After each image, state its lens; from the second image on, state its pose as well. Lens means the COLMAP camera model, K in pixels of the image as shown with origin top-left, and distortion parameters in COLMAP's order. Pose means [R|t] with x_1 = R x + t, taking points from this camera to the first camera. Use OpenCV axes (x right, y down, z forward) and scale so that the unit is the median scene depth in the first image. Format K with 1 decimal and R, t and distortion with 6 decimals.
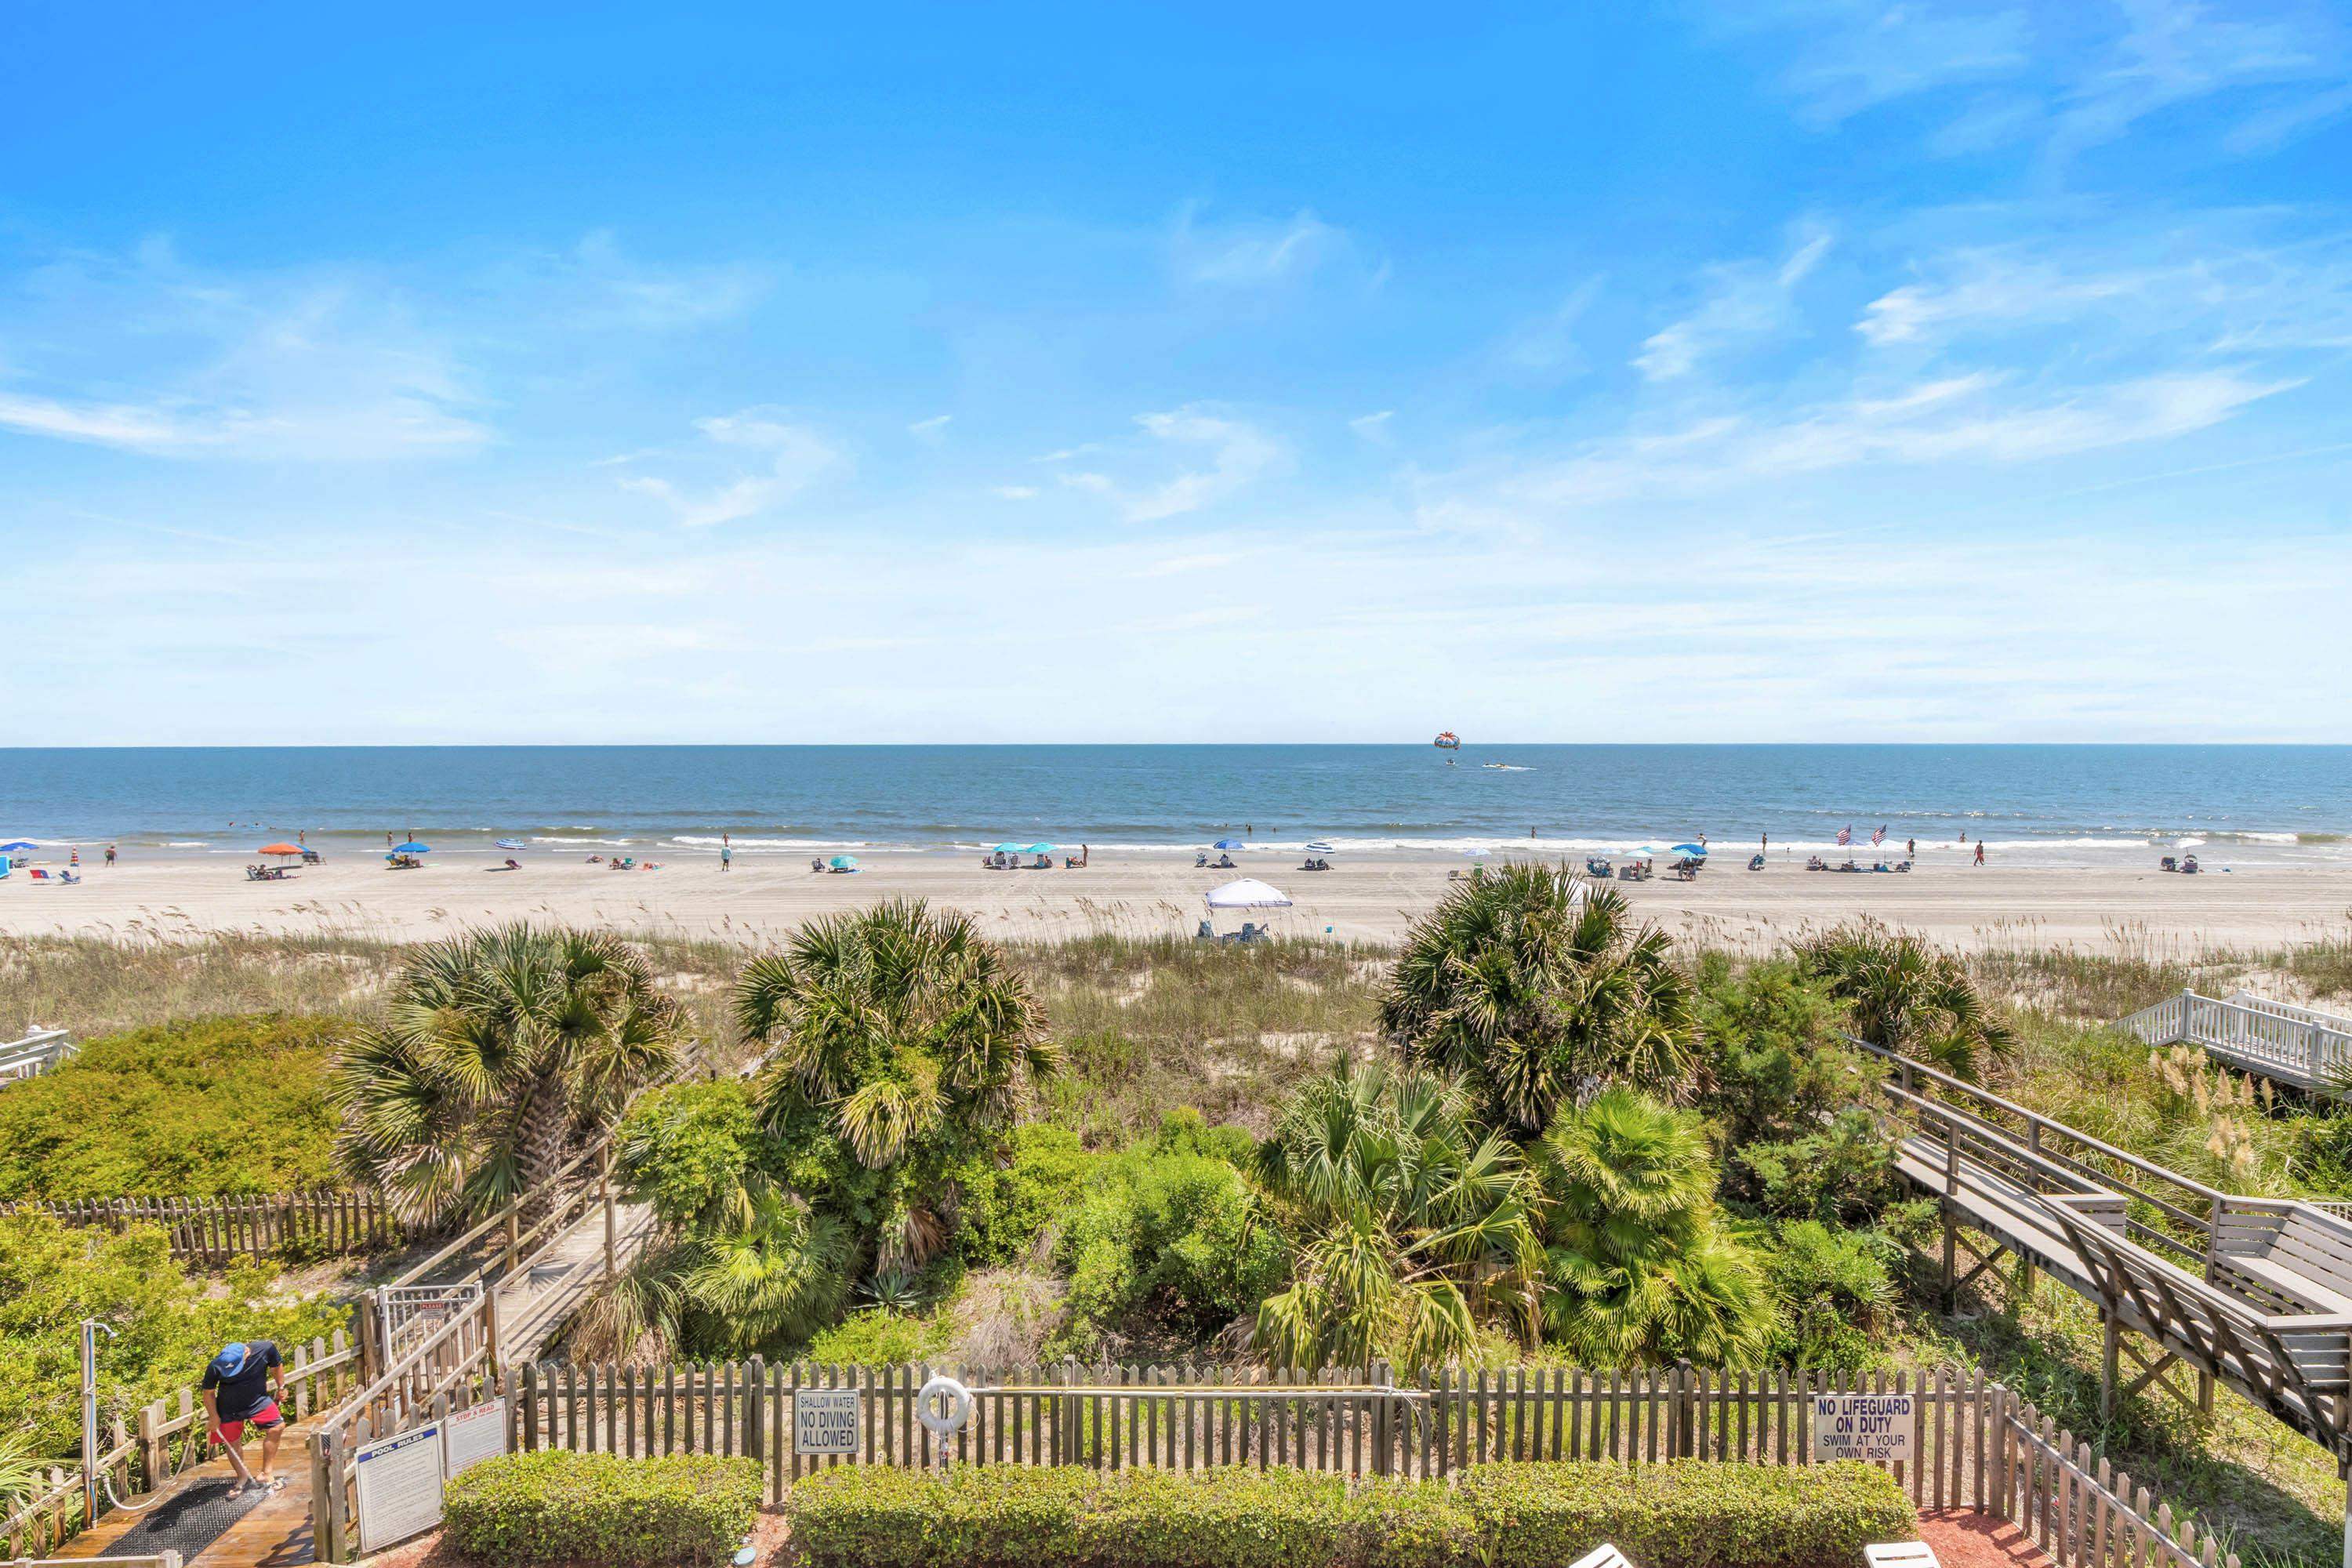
lens RADIAL K [[1063.6, 0, 1182.8], [0, 1063.6, 786.0], [0, 0, 1]] dist [0.005527, -0.000163]
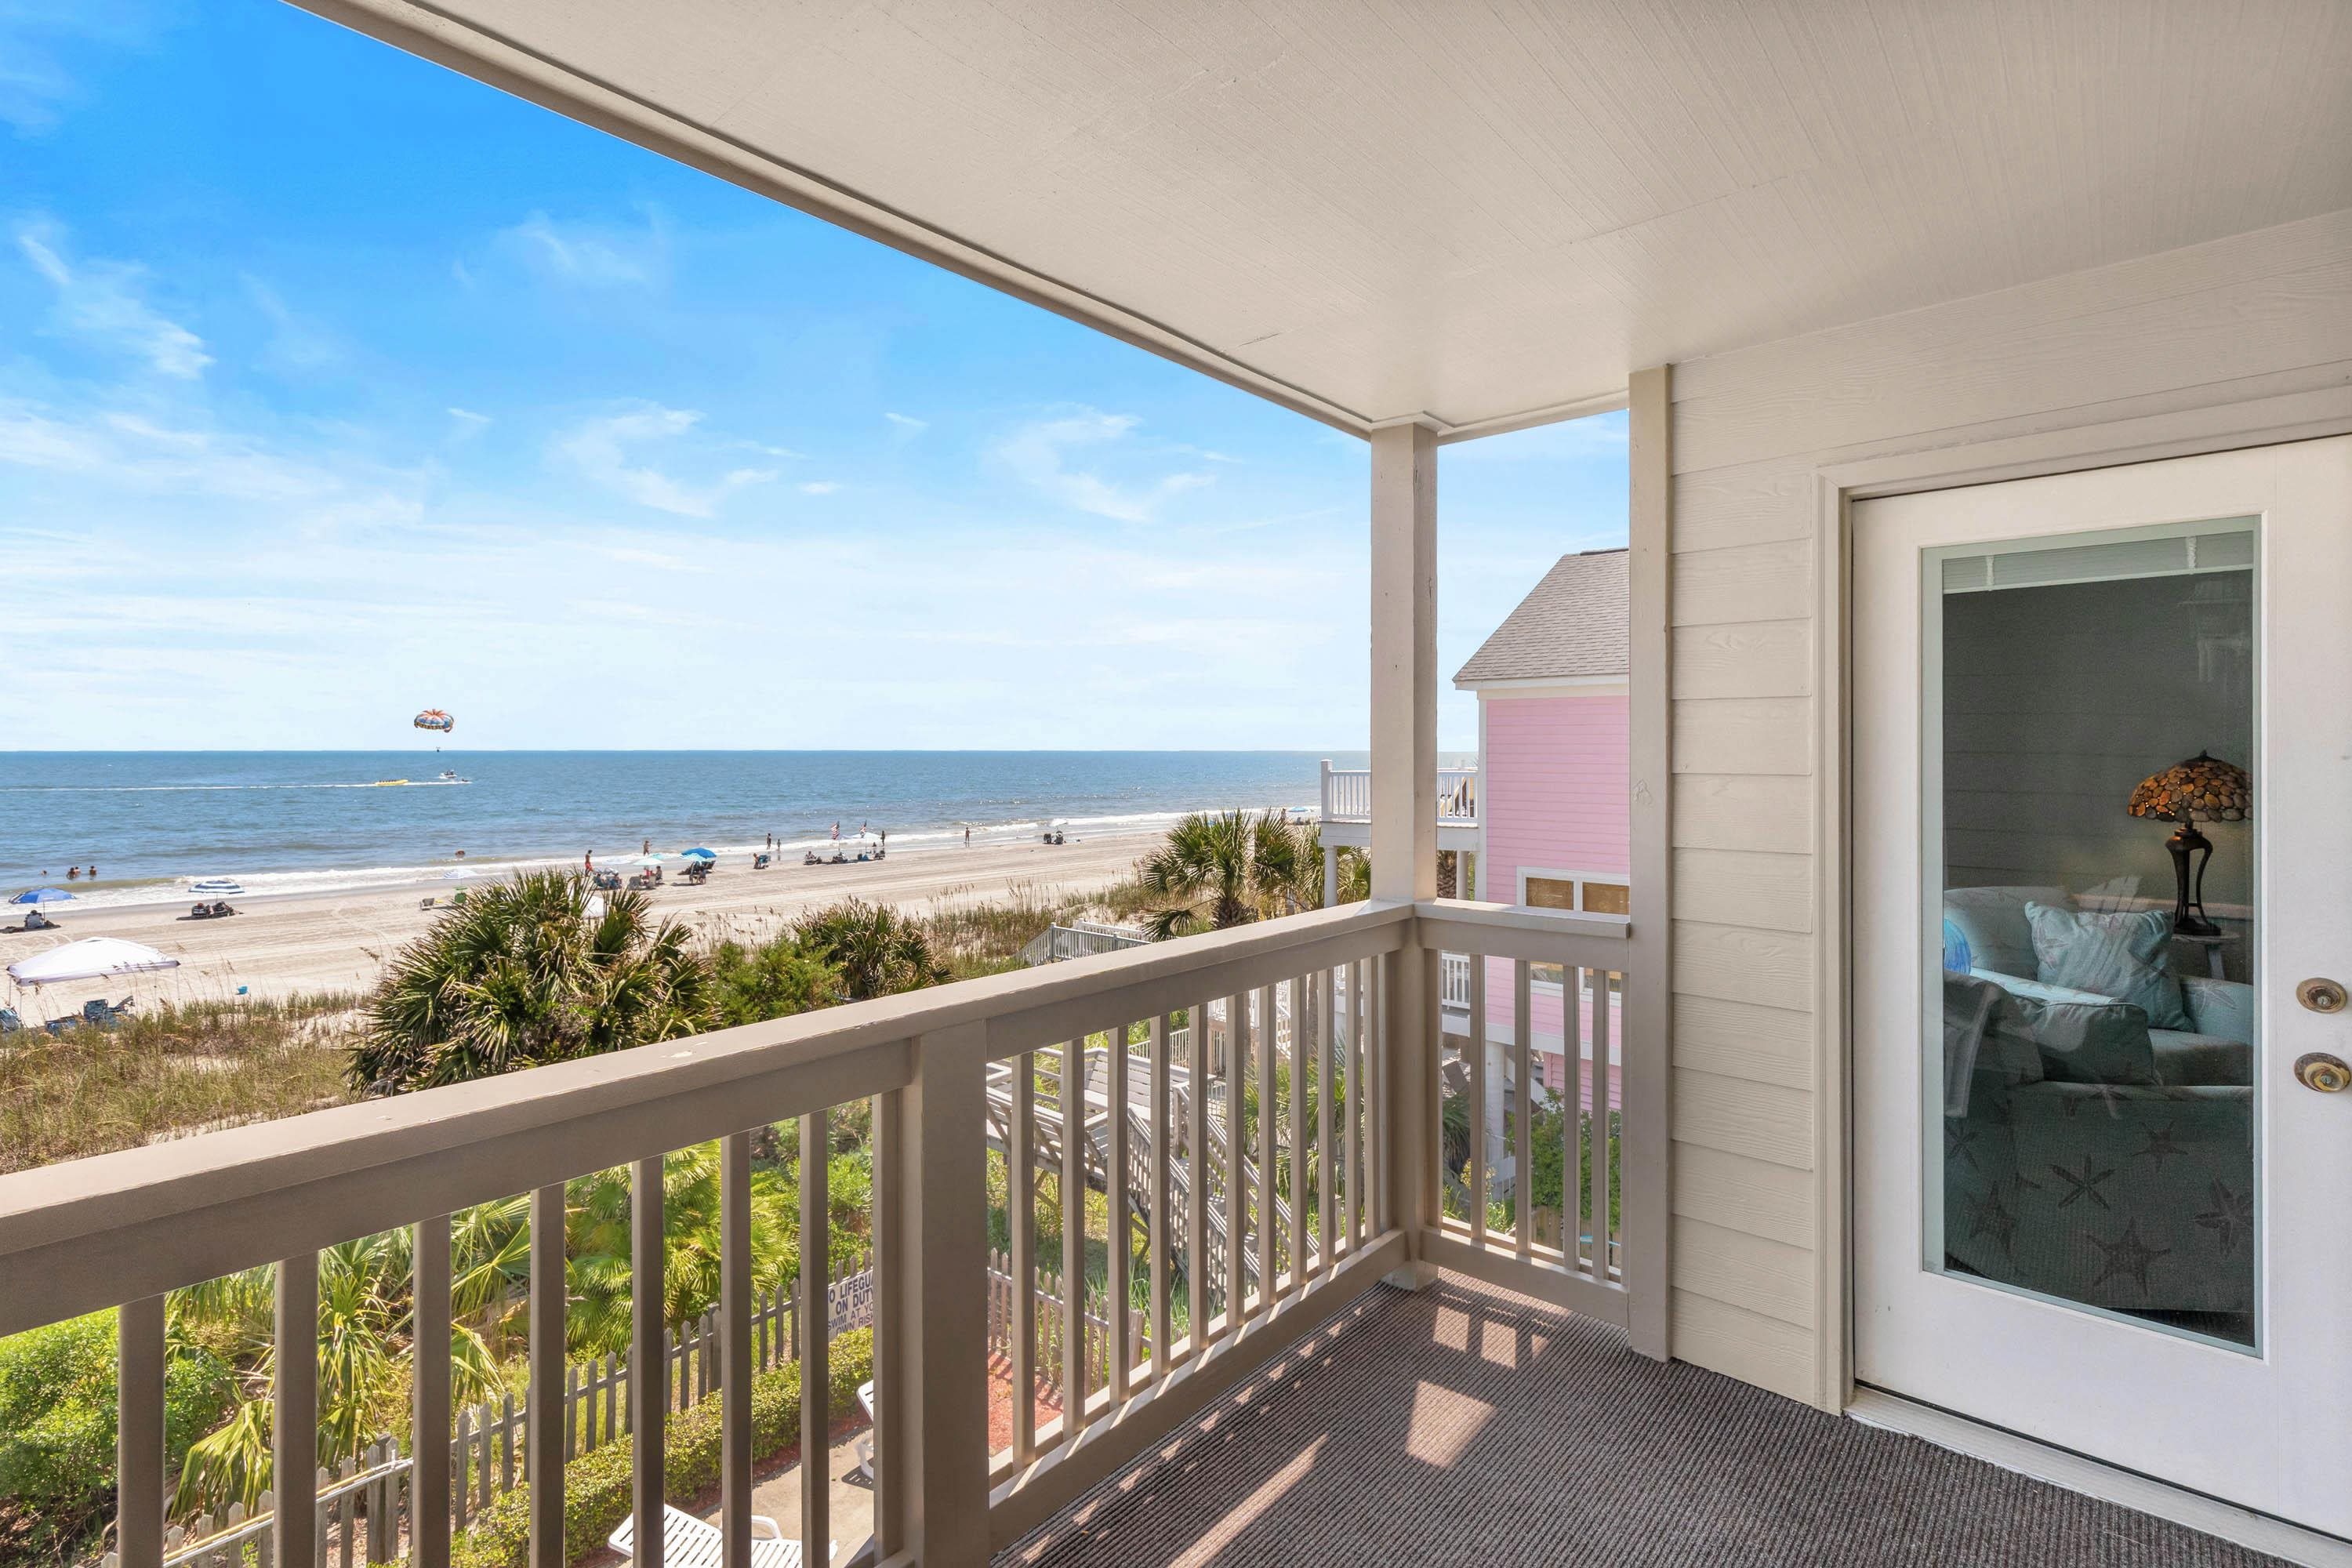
lens RADIAL K [[1104.0, 0, 1170.2], [0, 1104.0, 752.8], [0, 0, 1]] dist [0.018690, -0.001003]
pose [[0.659243, -0.003510, 0.751922, -0.054015], [0.032259, 0.999200, -0.023619, 0.006746], [-0.751238, 0.039827, 0.658829, -0.091072]]
